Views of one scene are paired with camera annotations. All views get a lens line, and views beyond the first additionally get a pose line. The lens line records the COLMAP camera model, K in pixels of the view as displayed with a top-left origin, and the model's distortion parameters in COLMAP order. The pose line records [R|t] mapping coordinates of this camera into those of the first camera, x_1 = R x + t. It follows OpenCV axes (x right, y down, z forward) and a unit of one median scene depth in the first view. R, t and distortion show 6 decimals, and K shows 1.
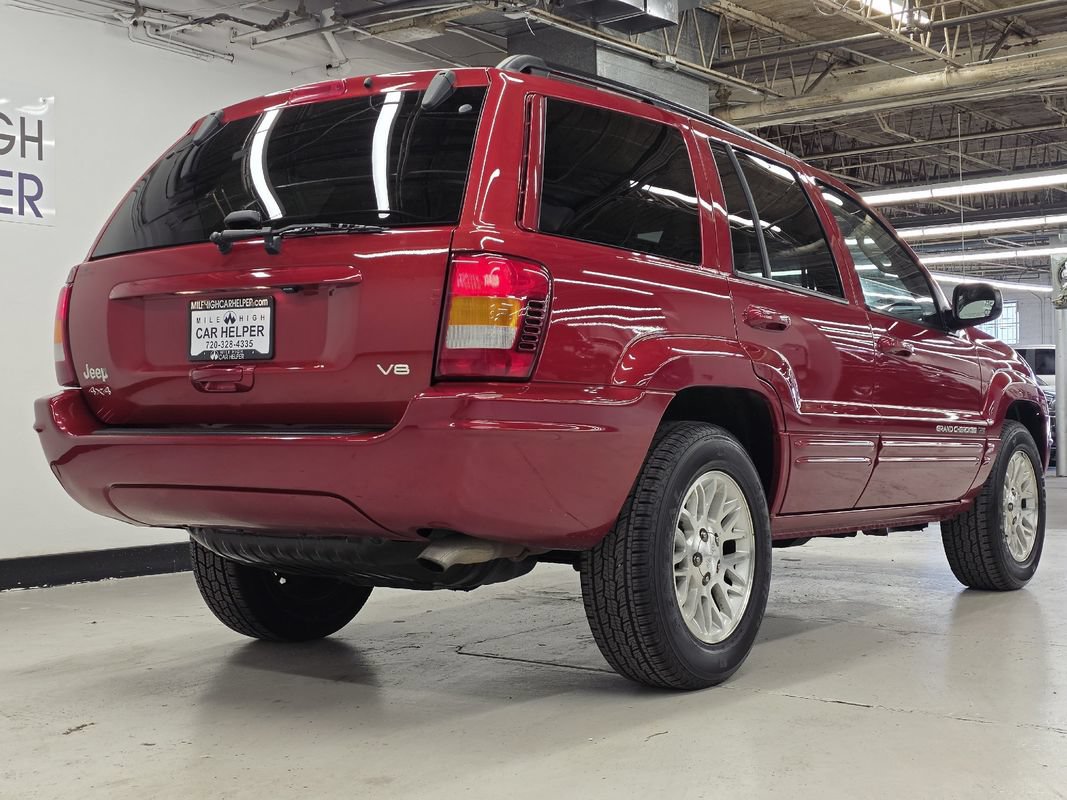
lens RADIAL K [[1454.5, 0, 556.9], [0, 1454.5, 380.5], [0, 0, 1]] dist [0.062021, 0.000000]
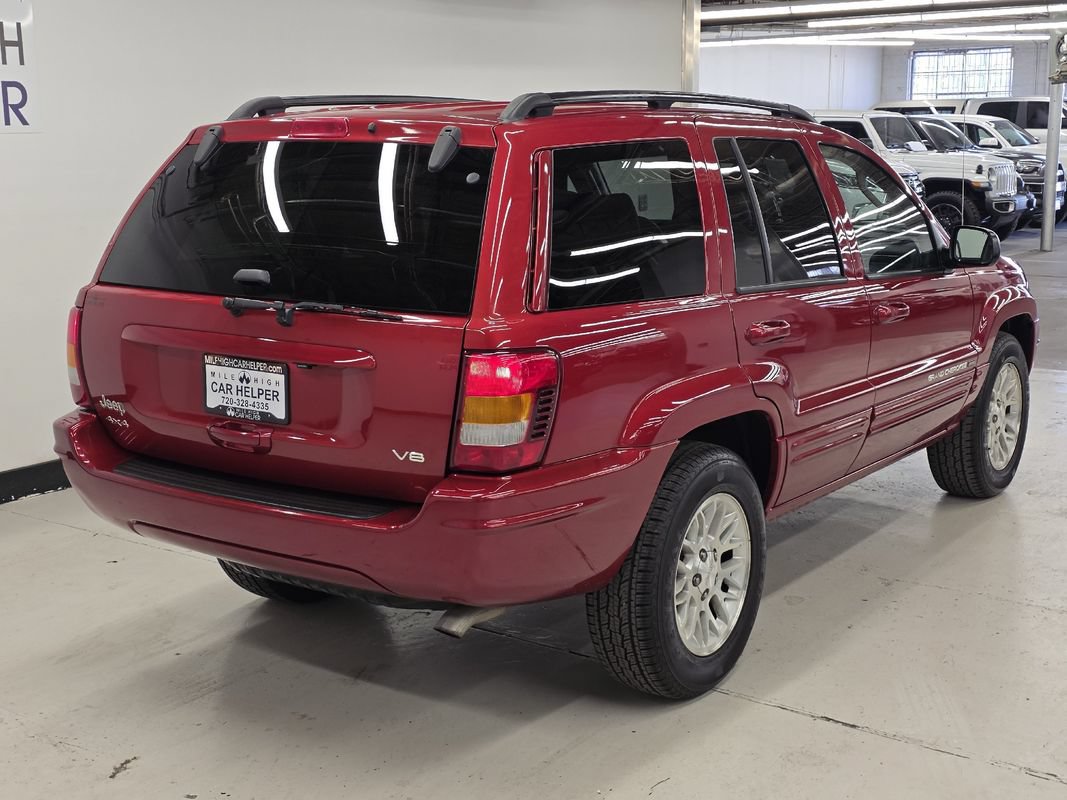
lens RADIAL K [[1454.5, 0, 537.7], [0, 1454.5, 381.6], [0, 0, 1]] dist [0.062021, 0.000000]
pose [[0.999992, -0.003672, 0.001631, -0.020526], [0.003261, 0.978885, 0.204385, -0.245050], [-0.002347, -0.204378, 0.978889, 0.001238]]
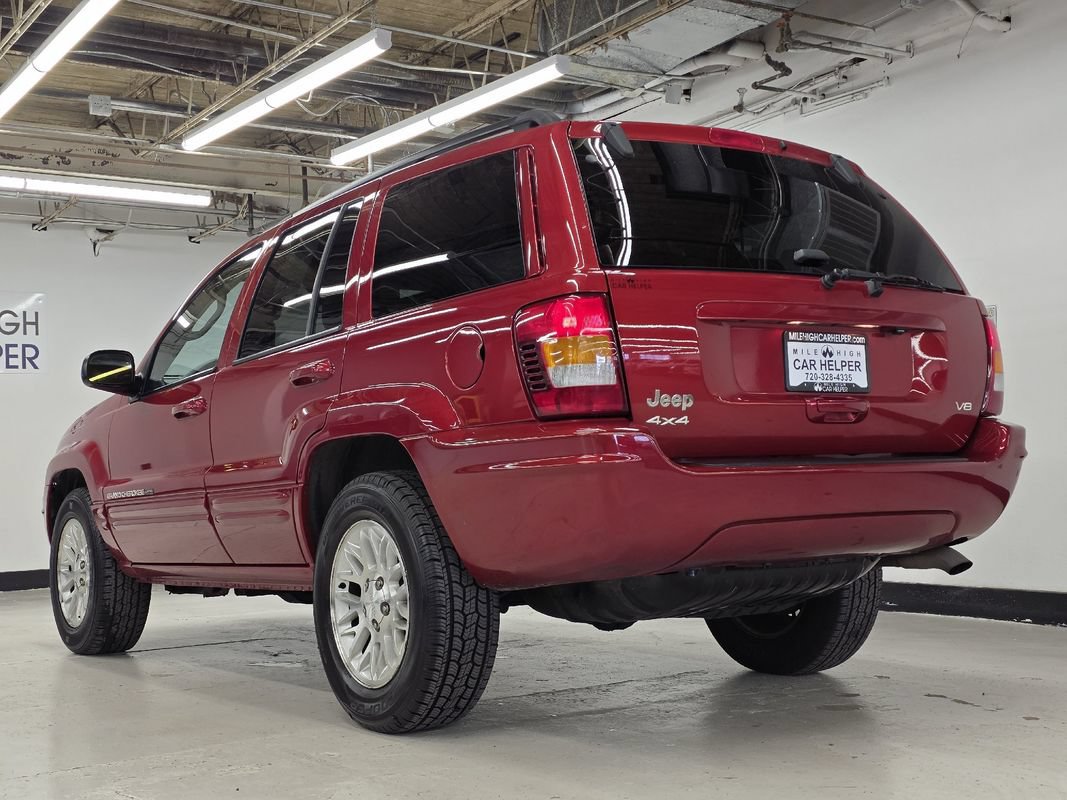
lens RADIAL K [[1454.5, 0, 524.8], [0, 1454.5, 407.6], [0, 0, 1]] dist [0.062021, 0.000000]
pose [[0.357773, 0.044825, 0.932732, -1.249165], [0.014359, 0.998465, -0.053492, 0.048394], [-0.933698, 0.032531, 0.356580, 0.823253]]
